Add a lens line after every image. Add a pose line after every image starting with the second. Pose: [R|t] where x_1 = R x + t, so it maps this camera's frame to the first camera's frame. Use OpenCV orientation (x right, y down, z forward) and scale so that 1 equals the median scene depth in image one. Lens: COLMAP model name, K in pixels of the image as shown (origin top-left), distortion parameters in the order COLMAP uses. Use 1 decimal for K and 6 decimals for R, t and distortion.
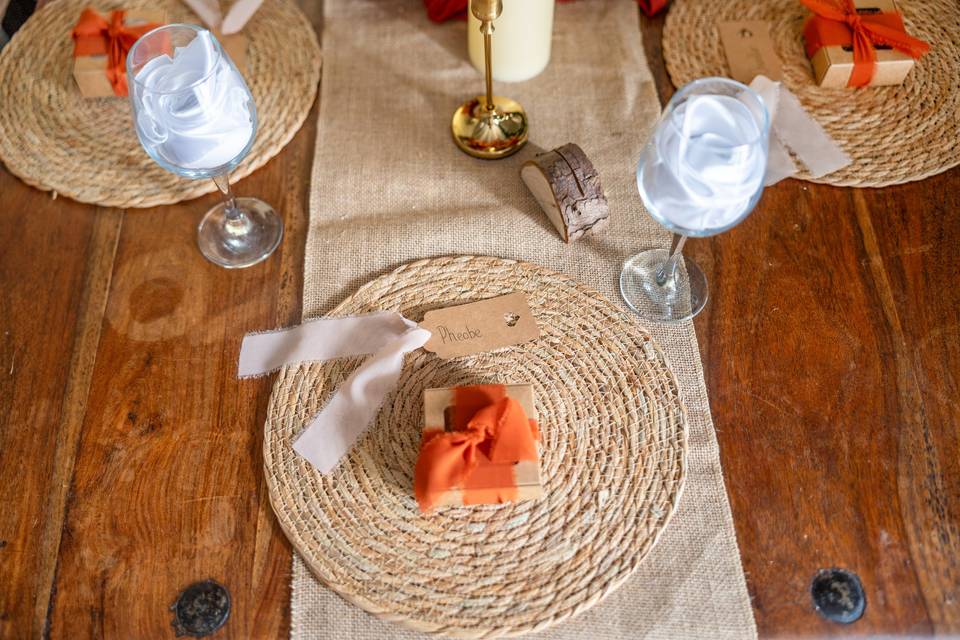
lens RADIAL K [[965.5, 0, 485.0], [0, 965.5, 321.3], [0, 0, 1]] dist [0.002367, 0.000000]
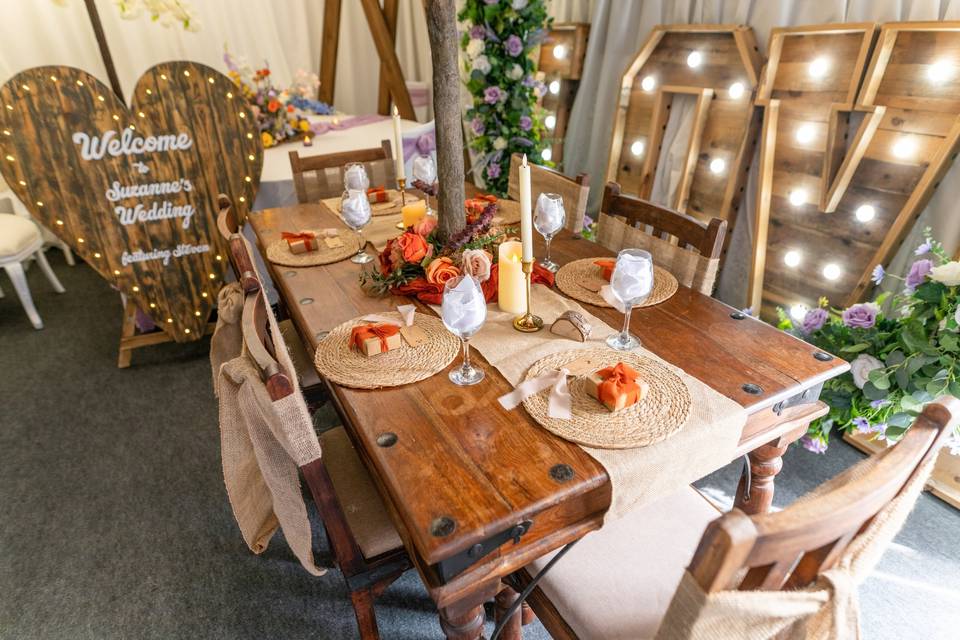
lens RADIAL K [[545.9, 0, 481.4], [0, 545.9, 320.7], [0, 0, 1]] dist [-0.002586, -0.001842]
pose [[0.890434, -0.233761, 0.390490, -0.783607], [0.402351, 0.805328, -0.435385, 0.437224], [-0.212697, 0.544796, 0.811146, -0.180469]]
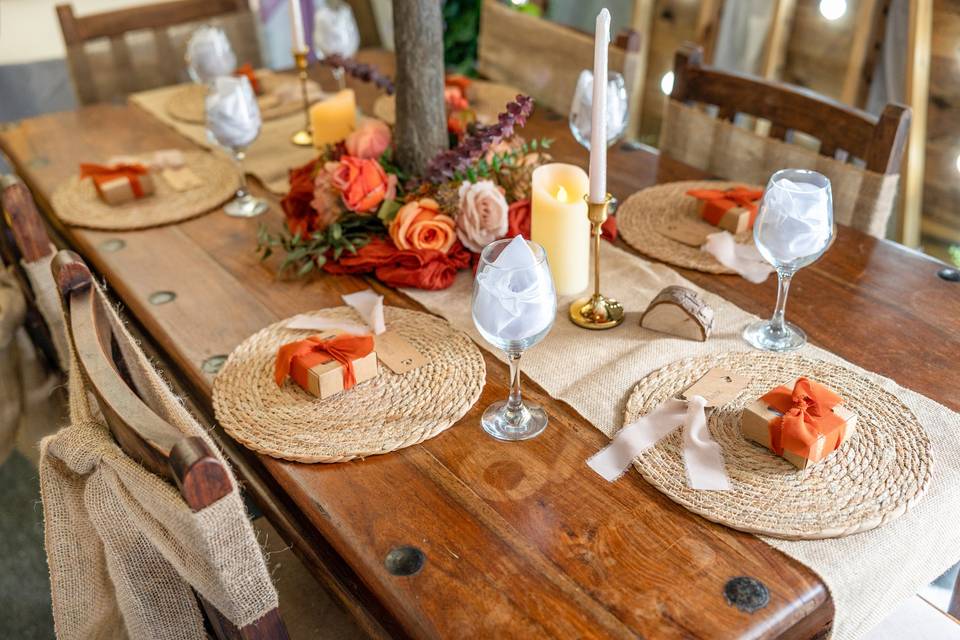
lens RADIAL K [[965.5, 0, 477.4], [0, 965.5, 316.2], [0, 0, 1]] dist [0.002367, 0.000000]
pose [[0.821043, -0.304248, 0.483034, -0.953986], [0.502456, 0.786781, -0.358488, 0.256090], [-0.270973, 0.537037, 0.798852, -0.086477]]
